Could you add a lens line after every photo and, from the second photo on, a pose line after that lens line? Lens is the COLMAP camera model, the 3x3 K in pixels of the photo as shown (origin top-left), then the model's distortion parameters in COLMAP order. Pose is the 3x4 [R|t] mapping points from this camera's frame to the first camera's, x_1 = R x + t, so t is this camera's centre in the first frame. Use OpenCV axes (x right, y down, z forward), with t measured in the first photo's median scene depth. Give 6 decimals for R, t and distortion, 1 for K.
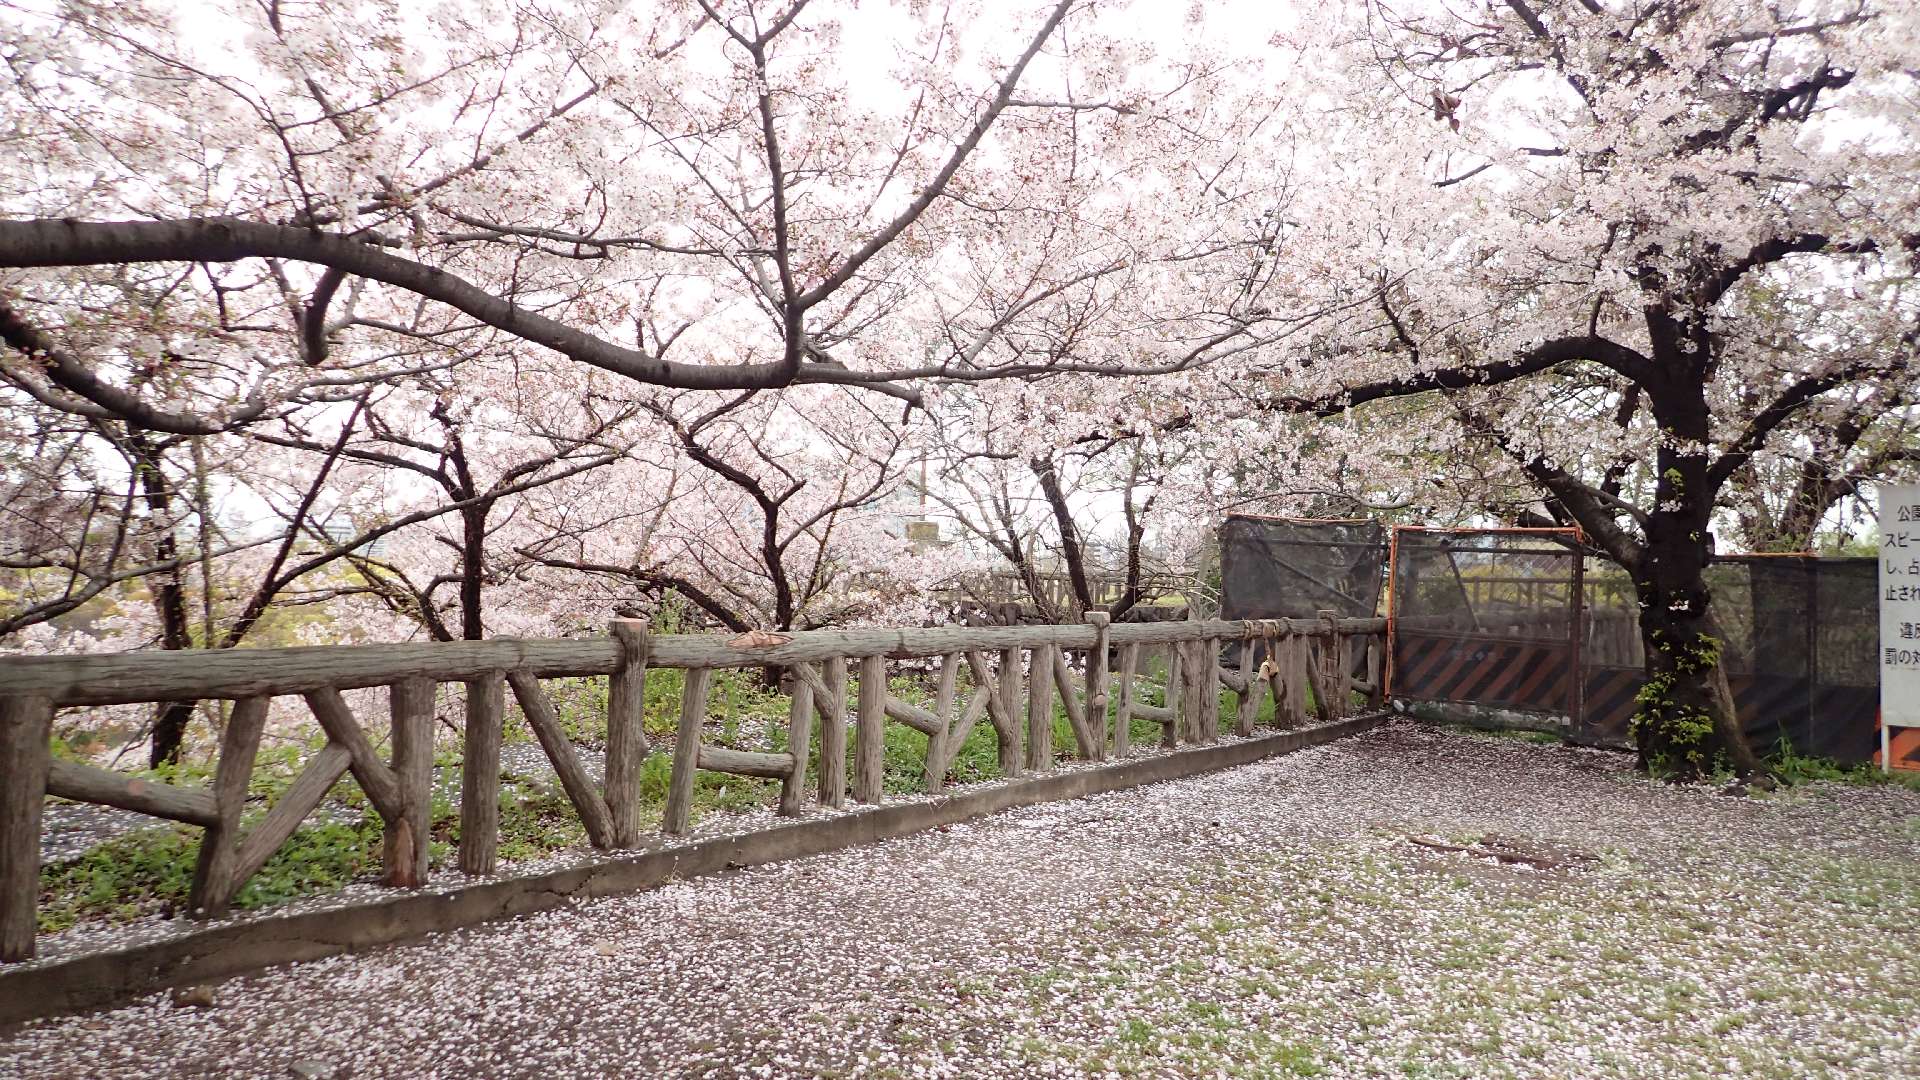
lens RADIAL K [[1478.3, 0, 960.0], [0, 1478.3, 540.0], [0, 0, 1]] dist [0.054511, -0.063653]
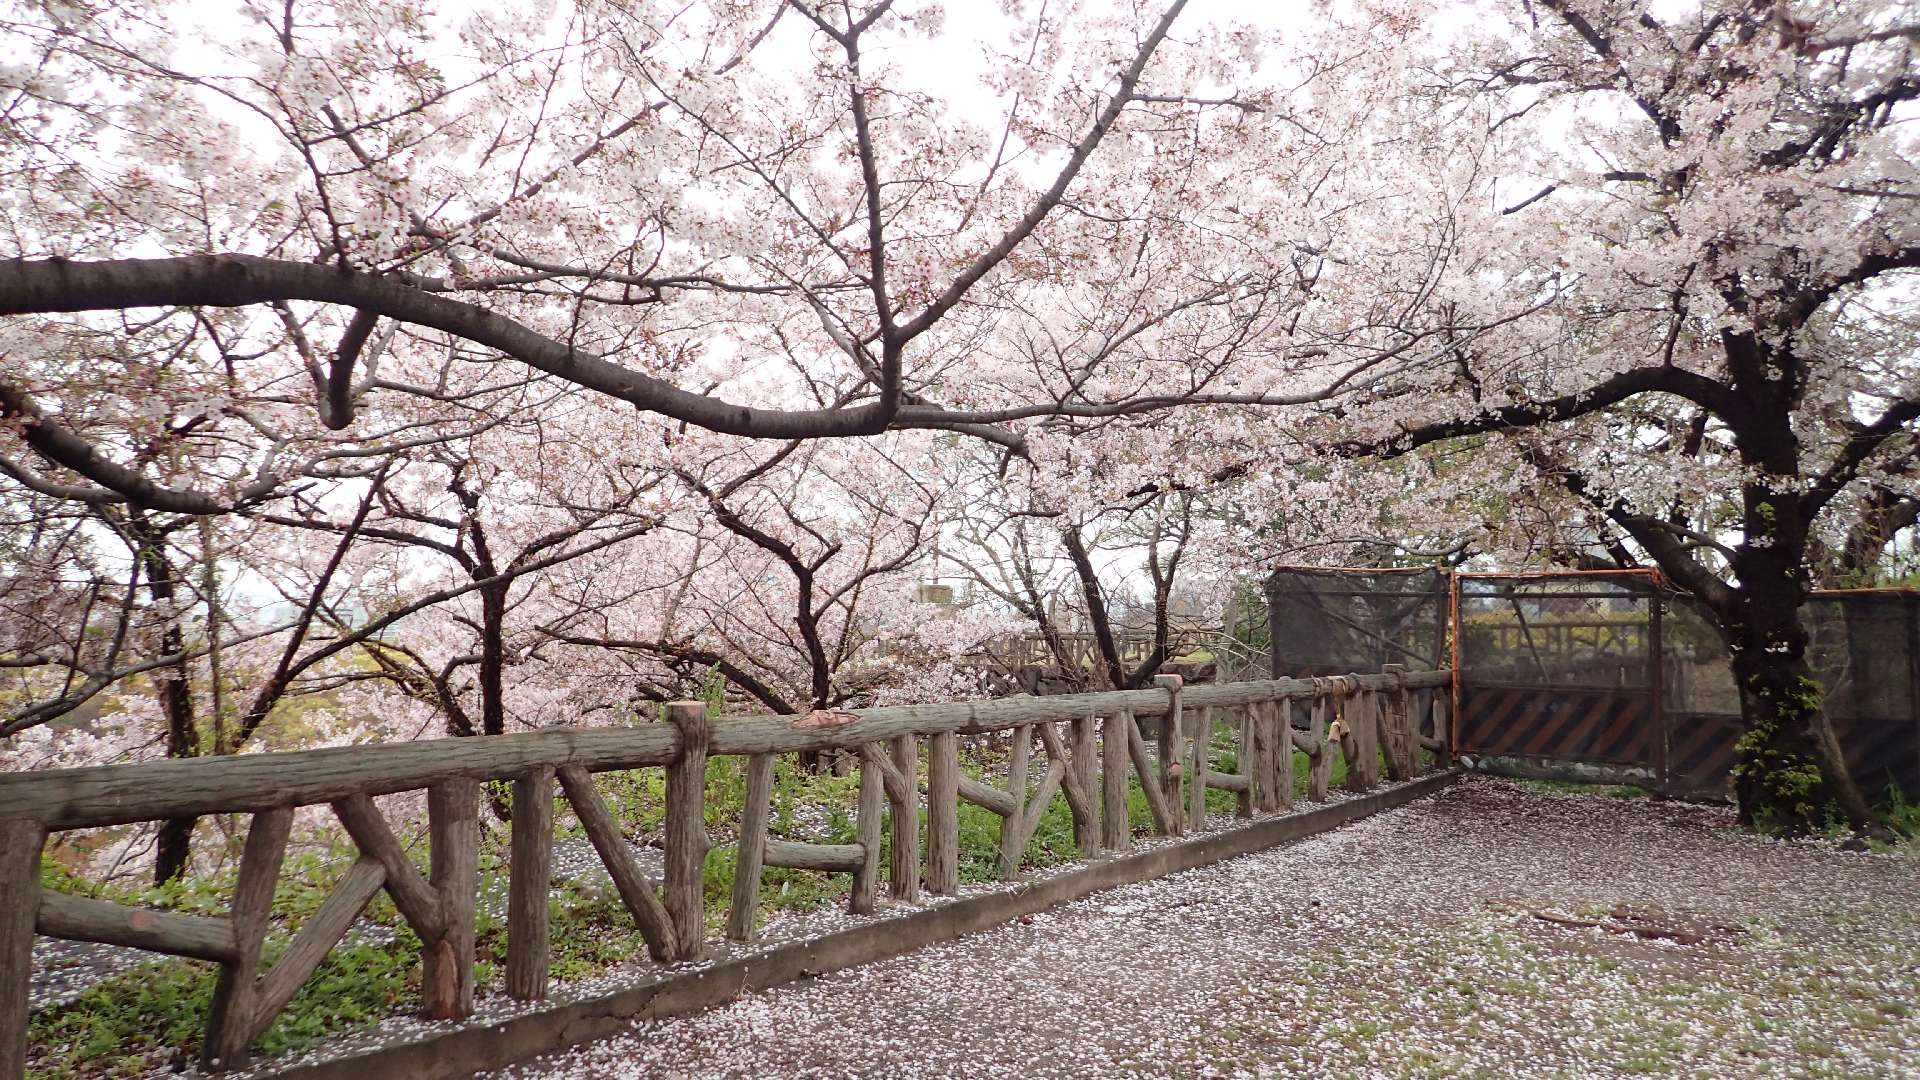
lens RADIAL K [[1480.1, 0, 960.0], [0, 1480.1, 540.0], [0, 0, 1]] dist [0.043845, -0.039999]
pose [[0.999476, -0.032352, -0.000825, -0.036315], [0.032288, 0.998587, -0.042205, -0.000925], [0.002190, 0.042156, 0.999109, 0.066334]]
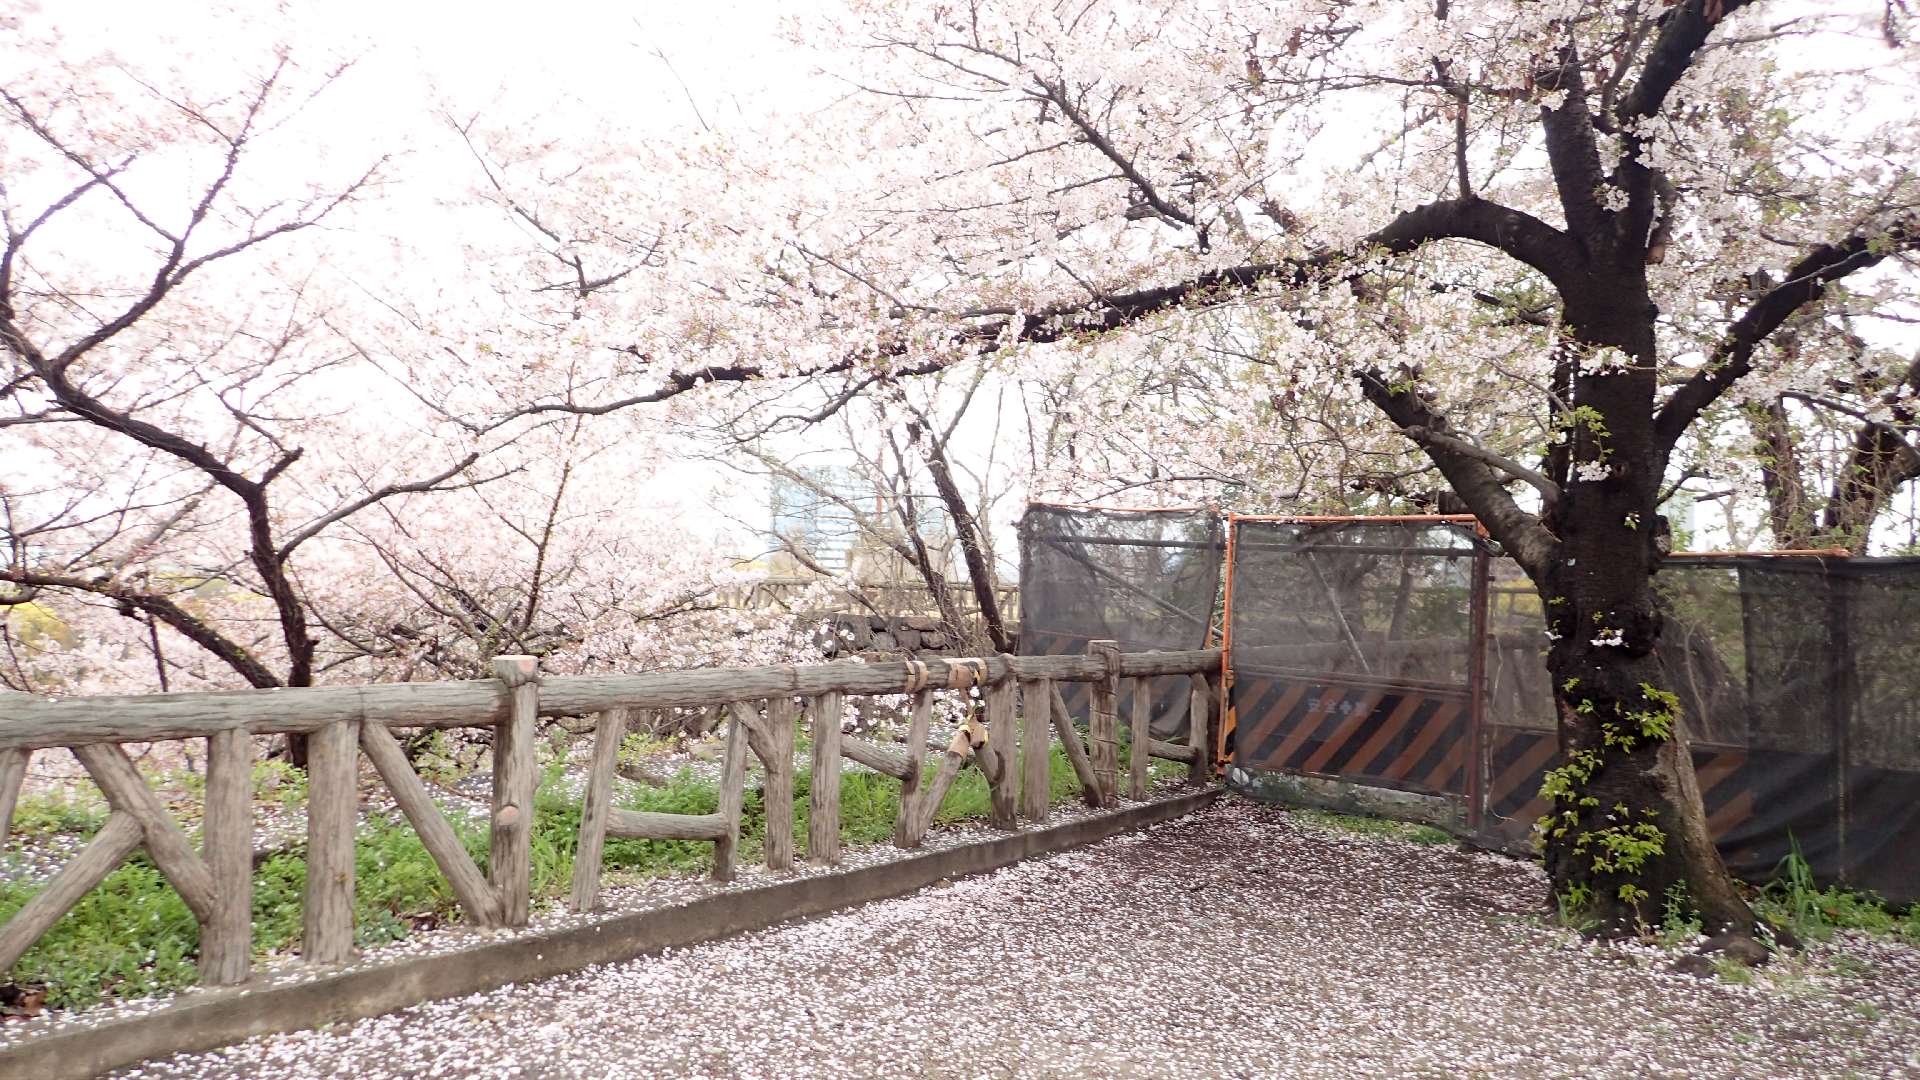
lens RADIAL K [[1446.0, 0, 960.0], [0, 1446.0, 540.0], [0, 0, 1]] dist [0.047010, -0.066962]
pose [[0.998115, -0.005623, -0.061114, 0.315191], [0.005140, 0.999954, -0.008068, 0.010049], [0.061156, 0.007738, 0.998098, 0.489580]]
